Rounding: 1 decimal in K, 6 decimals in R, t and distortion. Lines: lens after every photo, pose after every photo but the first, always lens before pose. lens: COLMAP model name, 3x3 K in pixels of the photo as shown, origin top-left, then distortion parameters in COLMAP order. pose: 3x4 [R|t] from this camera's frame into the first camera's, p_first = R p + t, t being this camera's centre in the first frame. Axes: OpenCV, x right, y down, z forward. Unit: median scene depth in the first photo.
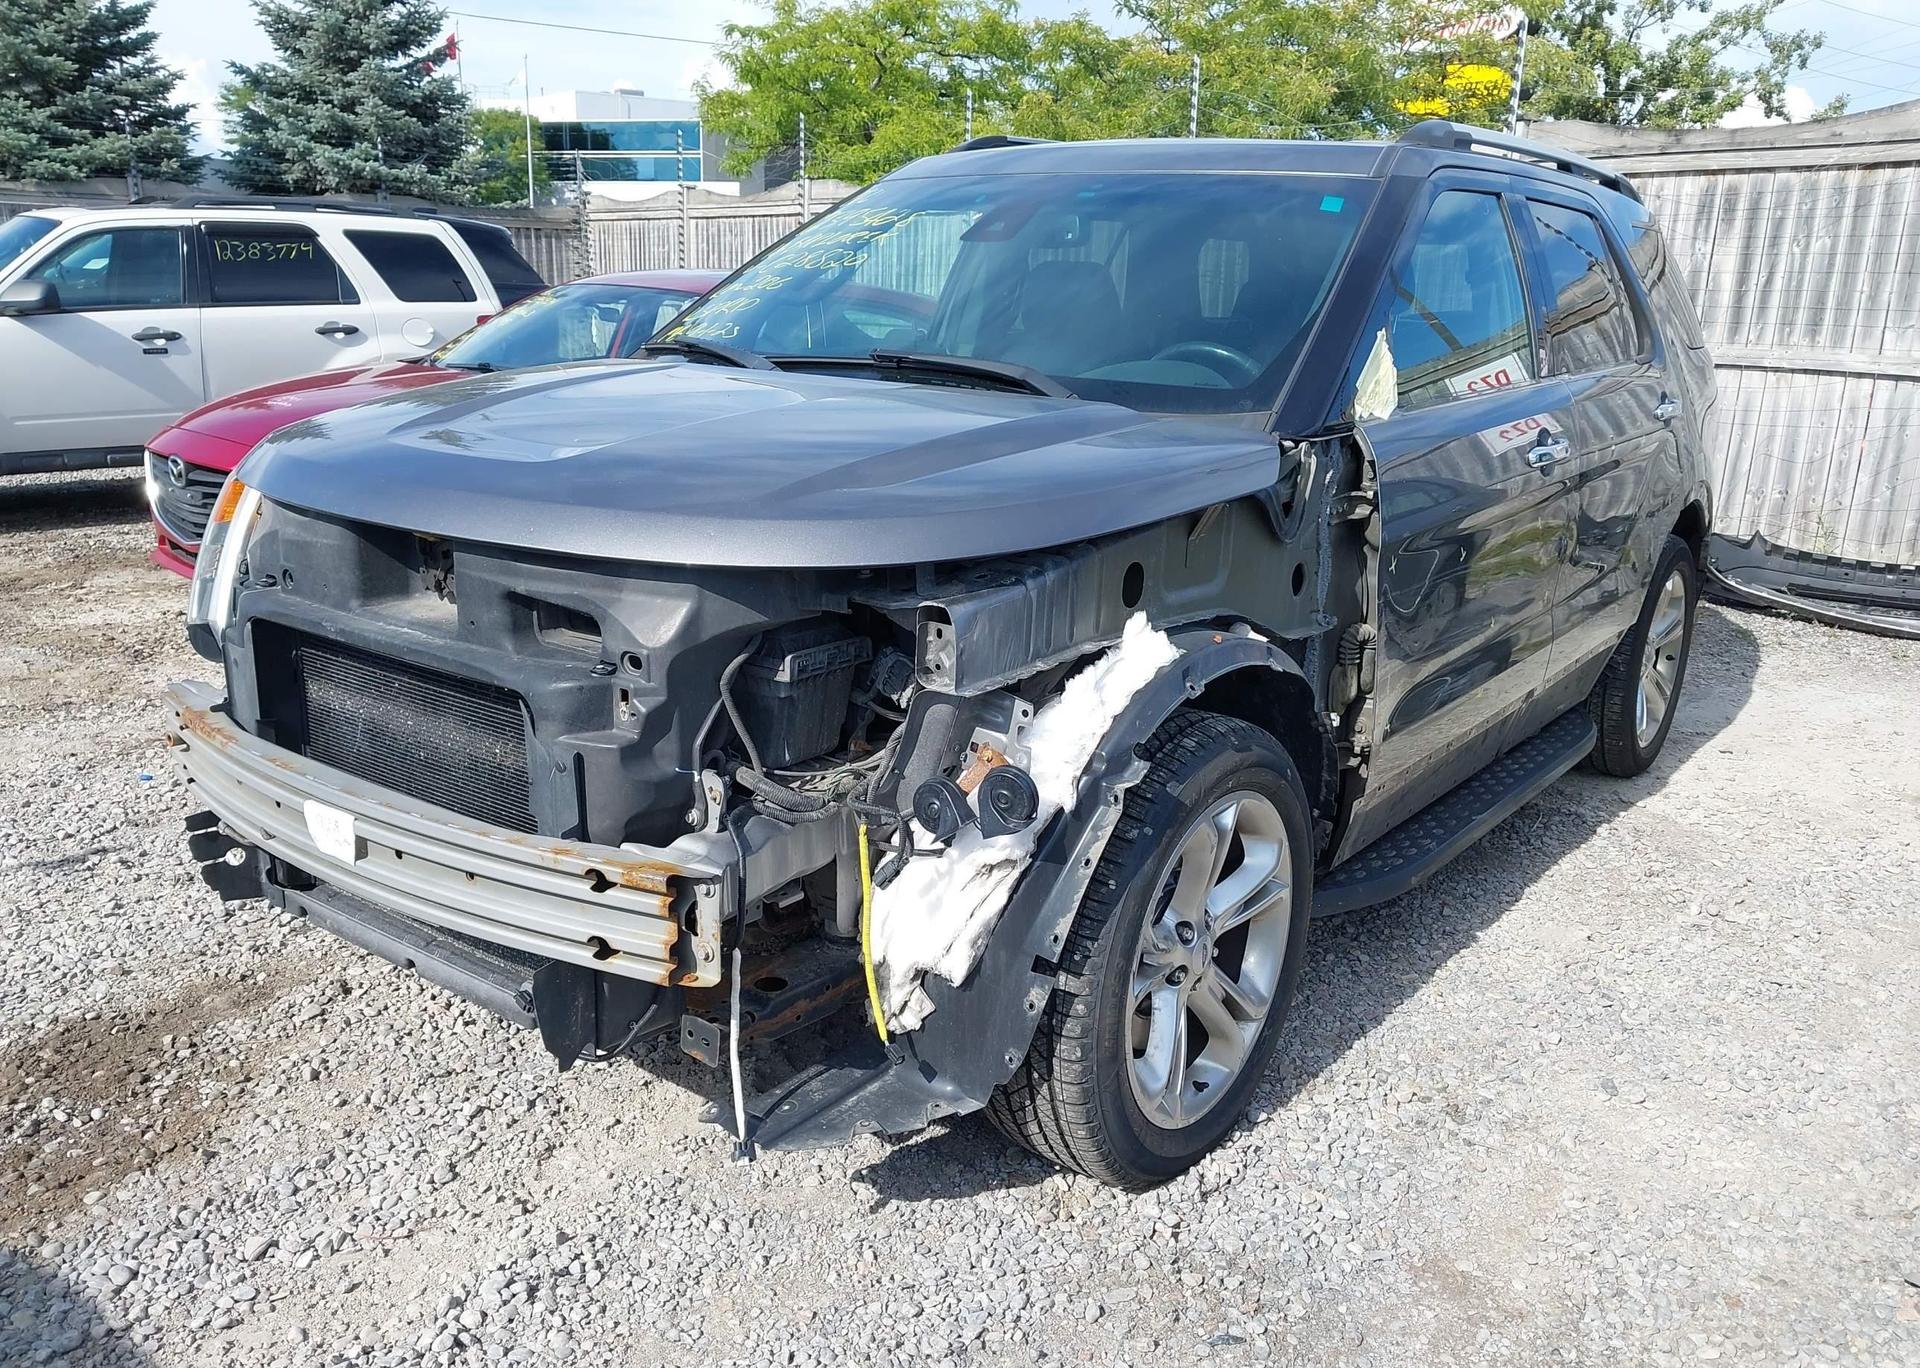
lens RADIAL K [[1530.6, 0, 964.6], [0, 1530.6, 683.3], [0, 0, 1]] dist [0.010675, -0.004029]
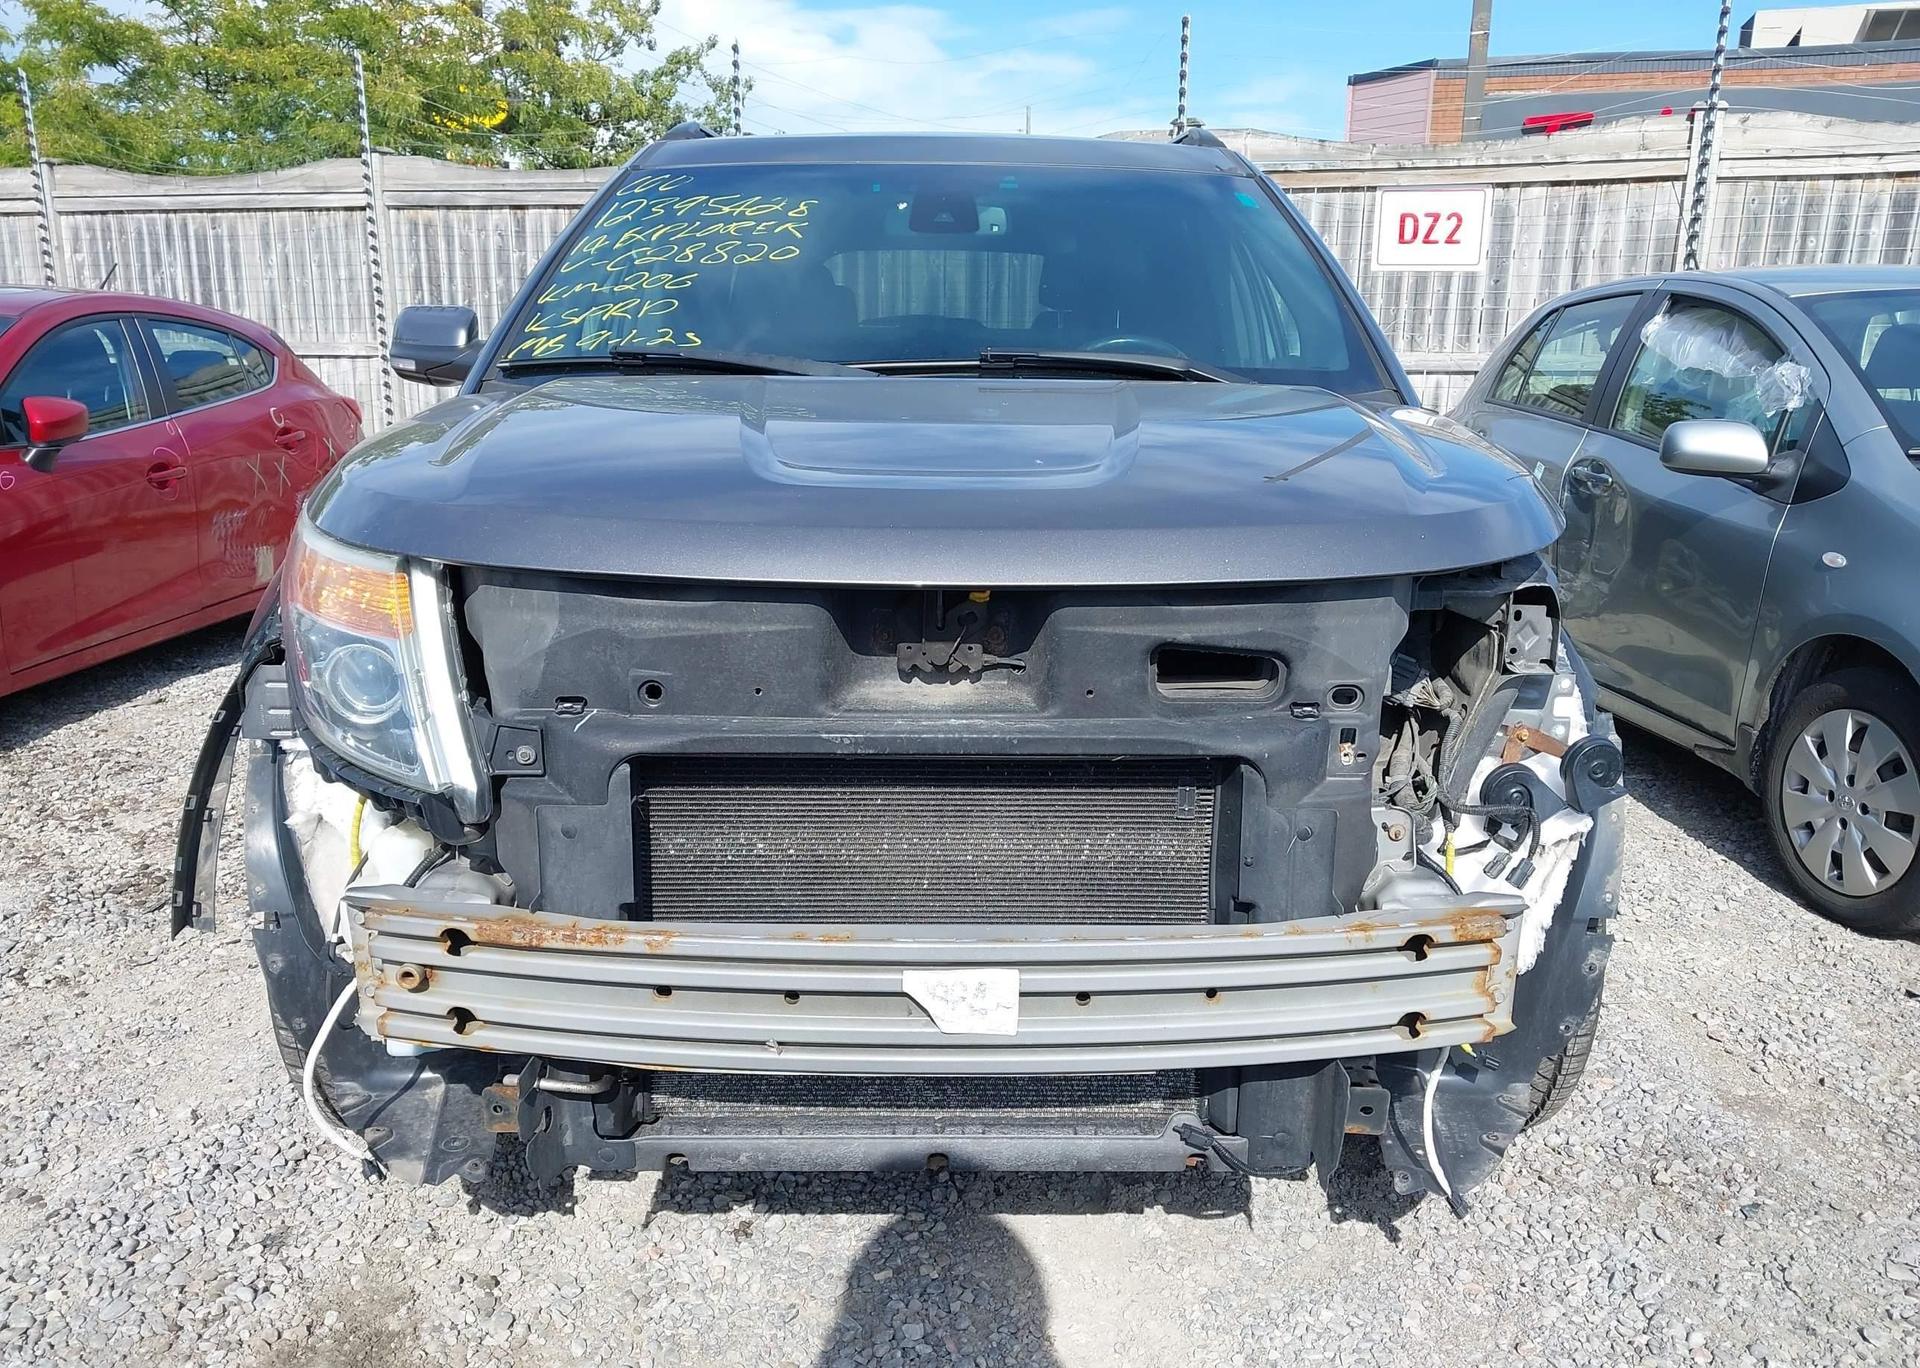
lens RADIAL K [[1530.6, 0, 962.7], [0, 1530.6, 679.3], [0, 0, 1]] dist [0.010675, -0.004029]
pose [[0.797035, -0.158165, 0.582854, -0.813478], [0.166633, 0.985228, 0.039488, -0.086102], [-0.580489, 0.065649, 0.811617, 0.380140]]
